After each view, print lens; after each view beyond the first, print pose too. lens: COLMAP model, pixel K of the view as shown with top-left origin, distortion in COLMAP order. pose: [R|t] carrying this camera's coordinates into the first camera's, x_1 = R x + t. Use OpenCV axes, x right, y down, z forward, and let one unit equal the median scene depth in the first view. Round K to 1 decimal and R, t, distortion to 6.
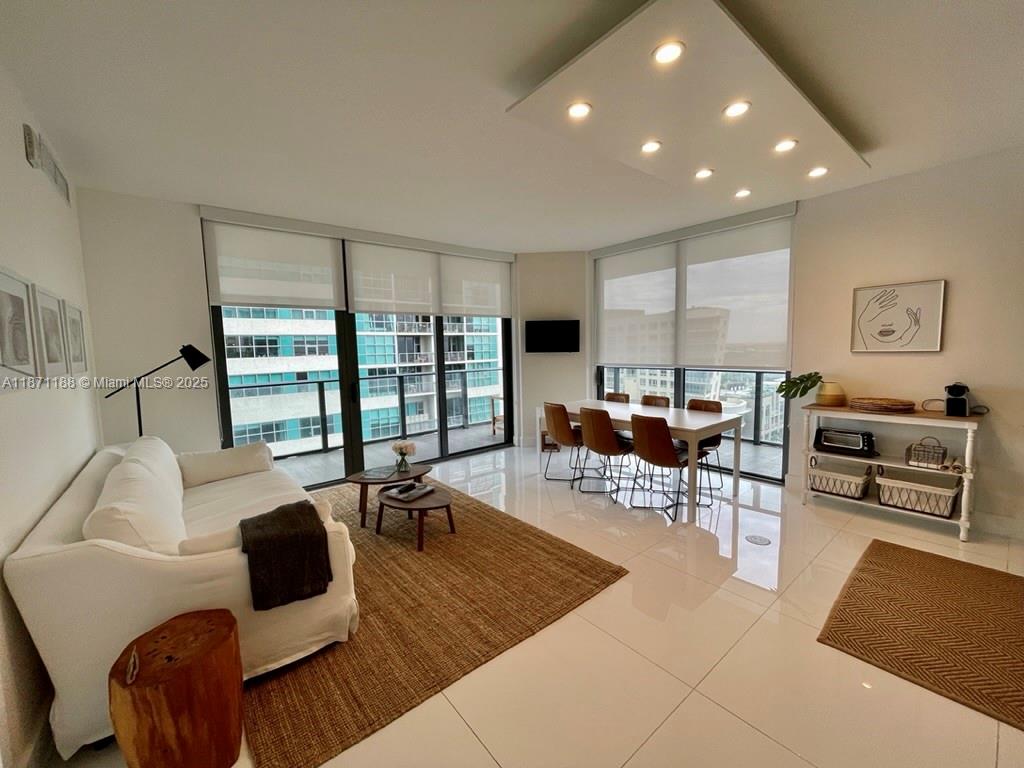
lens RADIAL K [[420.0, 0, 512.0], [0, 420.0, 384.0], [0, 0, 1]] dist [-0.000388, -0.000152]
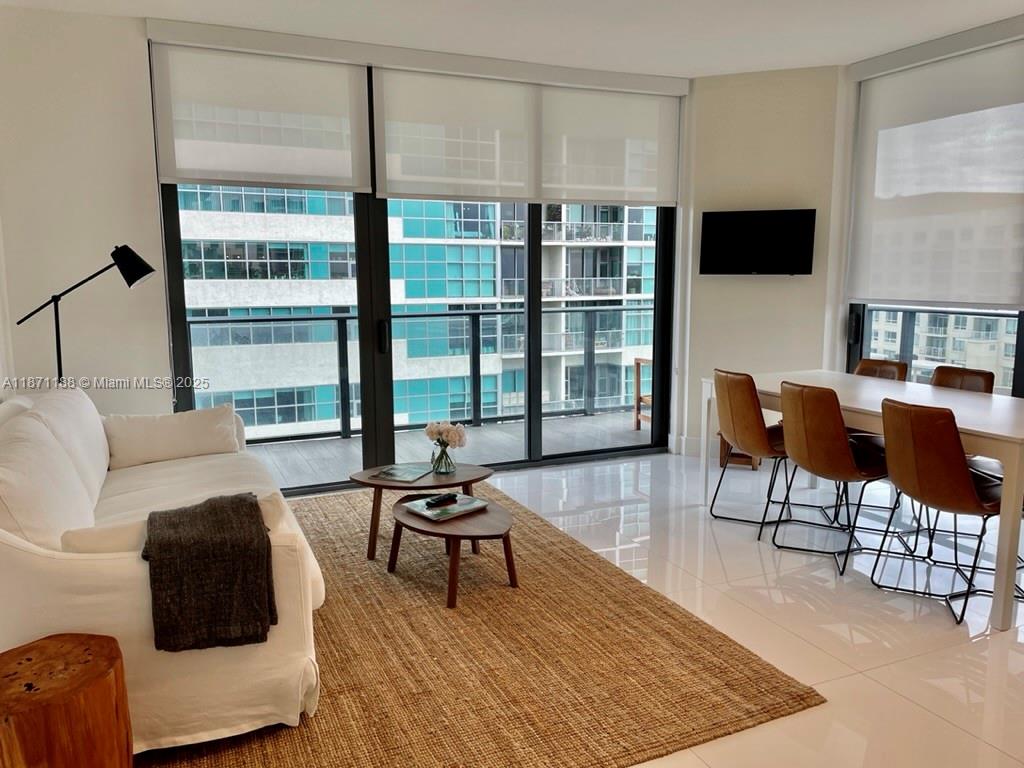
lens RADIAL K [[787.2, 0, 512.0], [0, 787.2, 384.0], [0, 0, 1]] dist [0.109945, -0.159372]
pose [[0.962259, 0.055589, -0.266397, 0.111048], [-0.041354, 0.997415, 0.058755, 0.017092], [0.268974, -0.045521, 0.962071, -0.013870]]
